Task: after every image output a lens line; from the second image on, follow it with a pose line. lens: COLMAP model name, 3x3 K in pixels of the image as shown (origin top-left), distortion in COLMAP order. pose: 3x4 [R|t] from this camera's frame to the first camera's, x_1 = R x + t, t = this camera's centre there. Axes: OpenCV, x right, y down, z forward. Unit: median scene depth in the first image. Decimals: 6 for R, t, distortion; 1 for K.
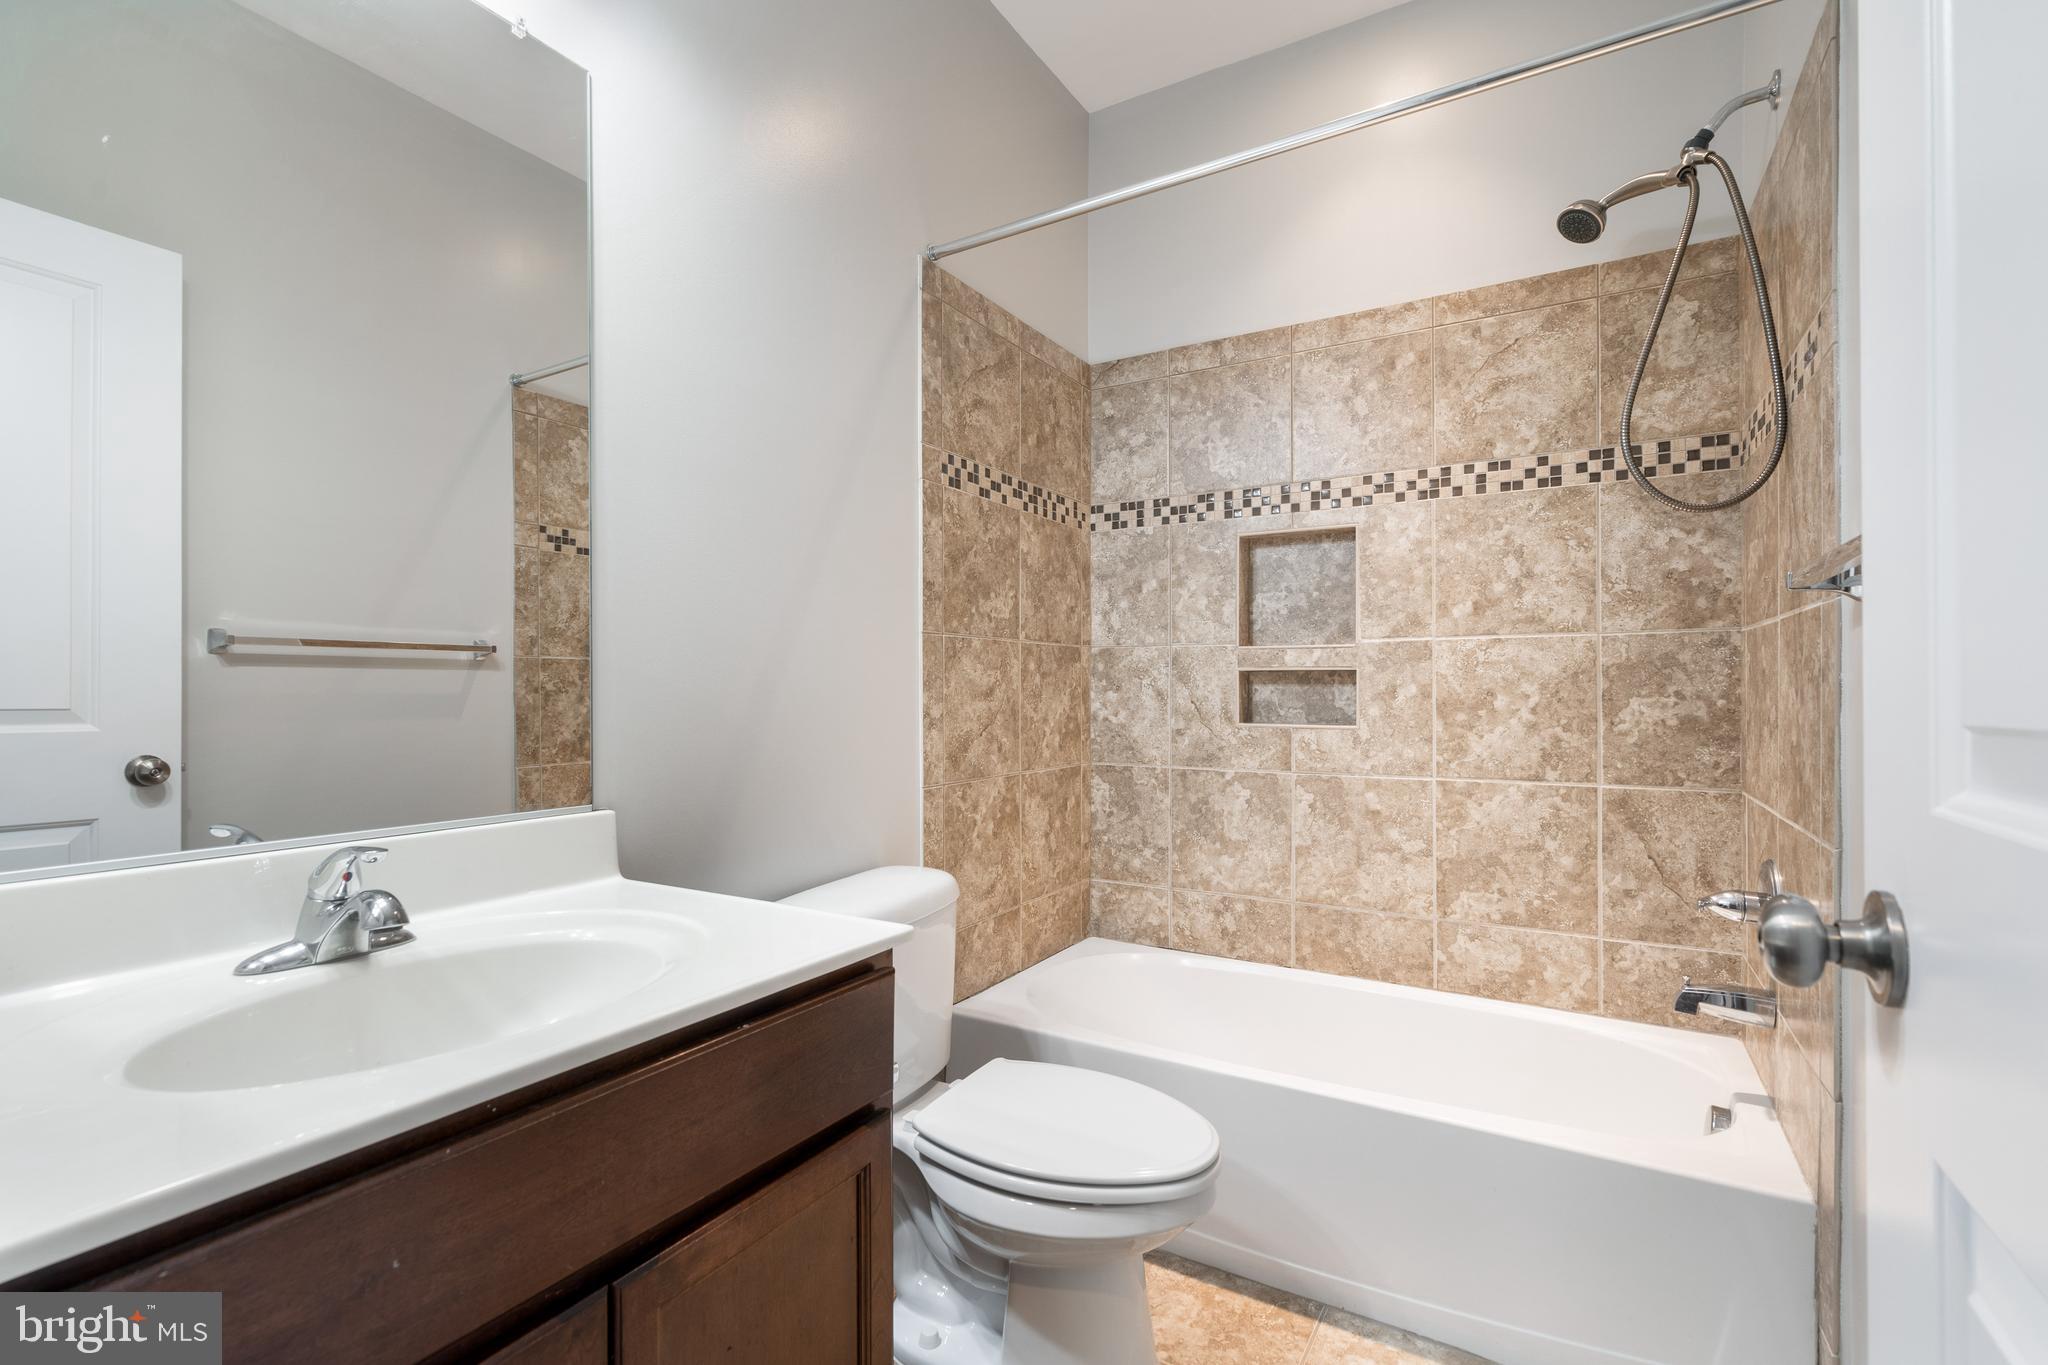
lens RADIAL K [[942.8, 0, 1017.8], [0, 942.8, 682.6], [0, 0, 1]] dist [-0.002491, 0.000167]
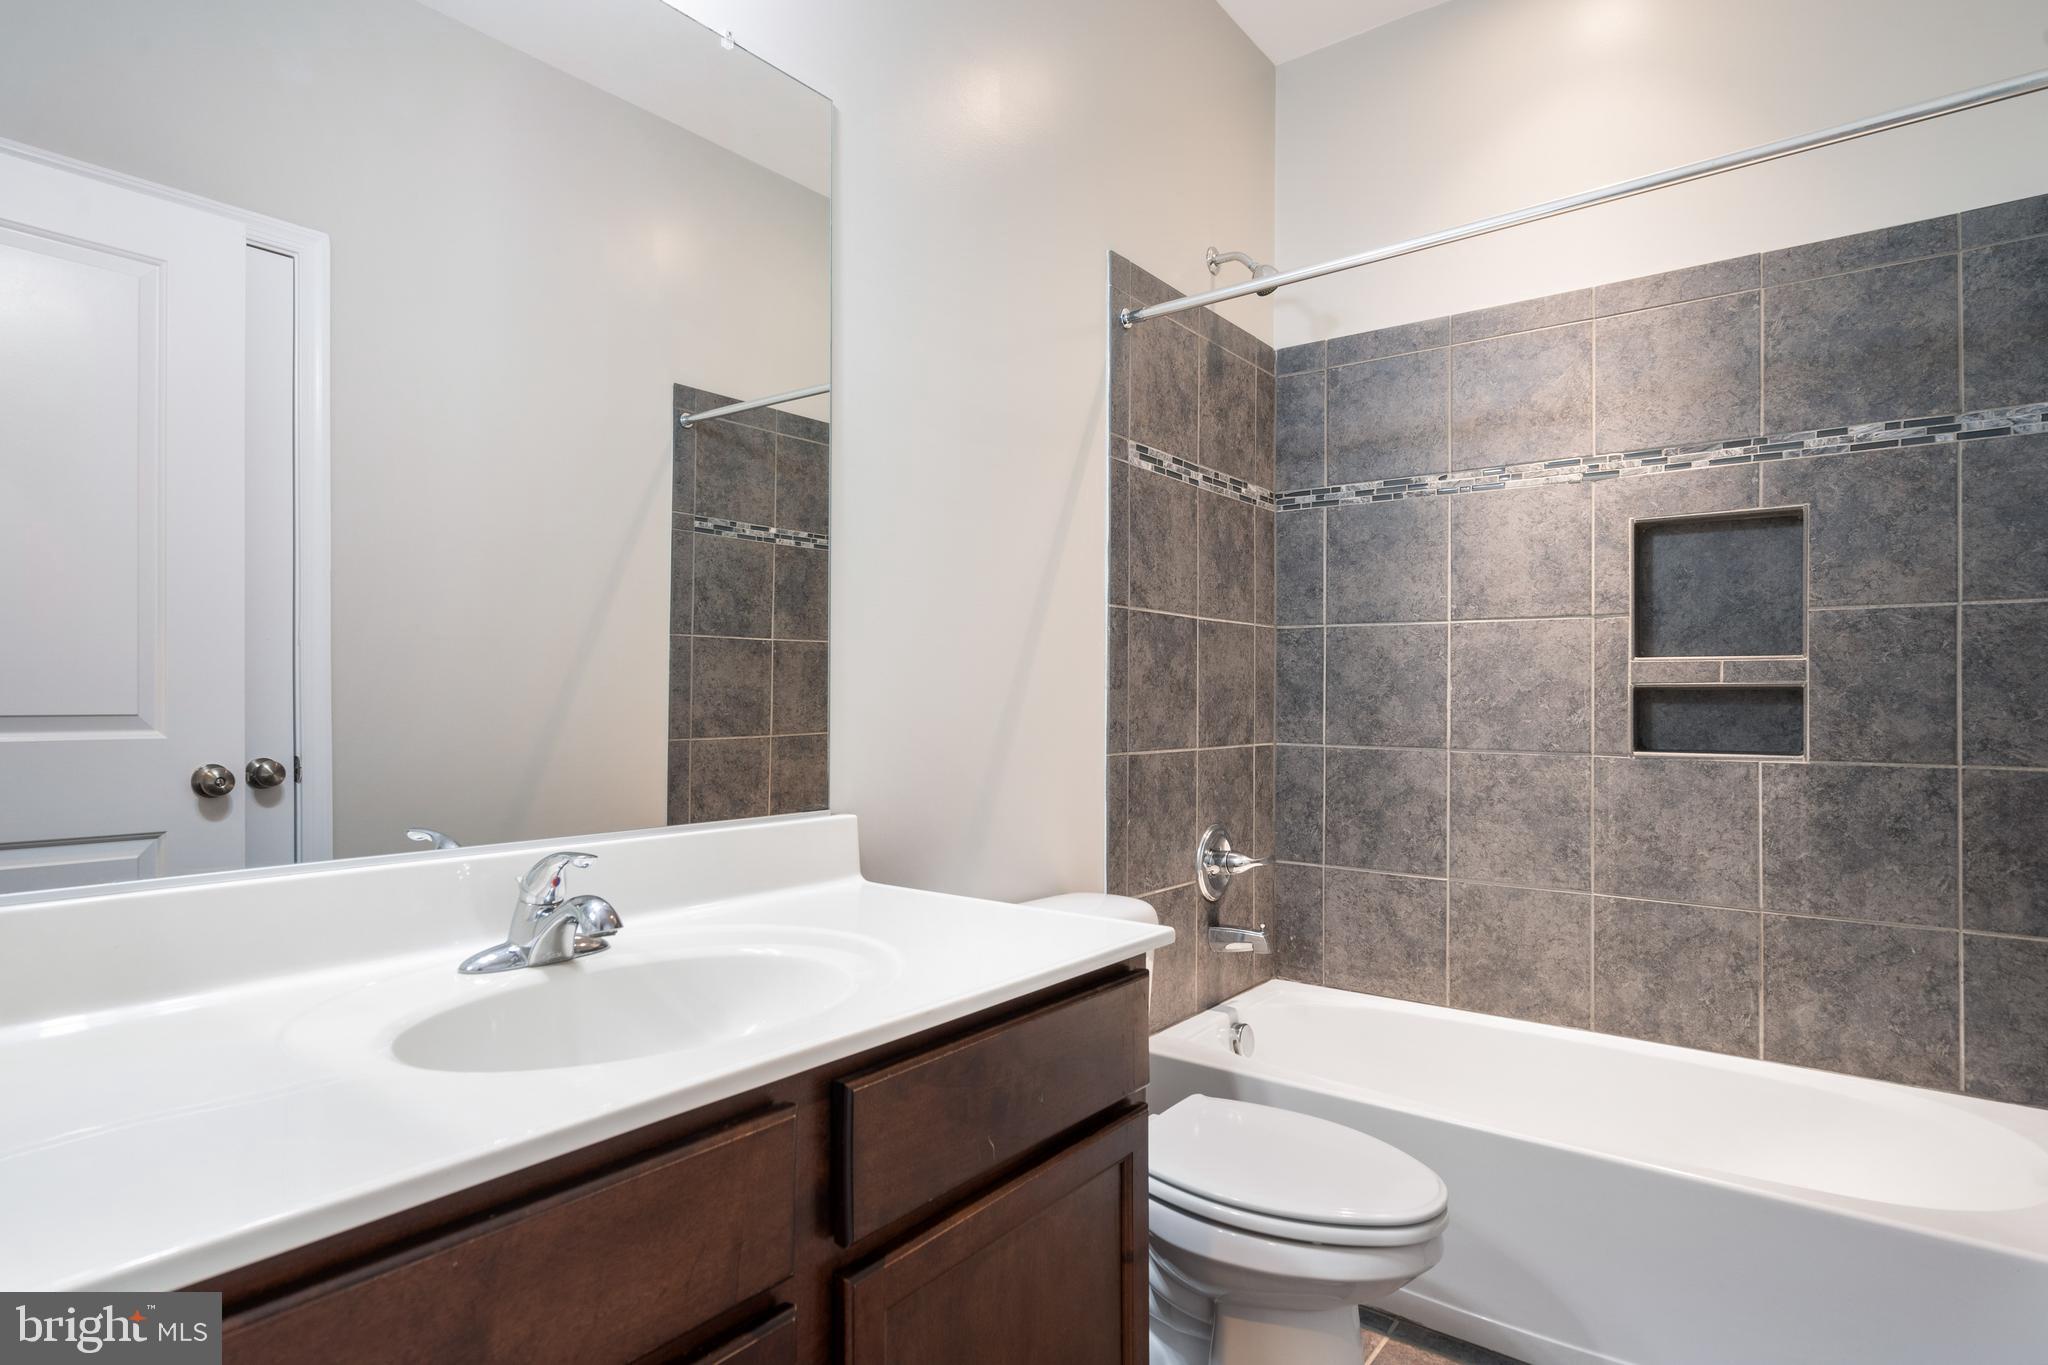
lens RADIAL K [[1114.8, 0, 1024.0], [0, 1114.8, 682.5], [0, 0, 1]] dist [0.001095, 0.000424]
pose [[0.994676, 0.002981, -0.103009, -0.087602], [-0.003583, 0.999978, -0.005668, -0.003420], [0.102990, 0.006007, 0.994664, -0.144101]]
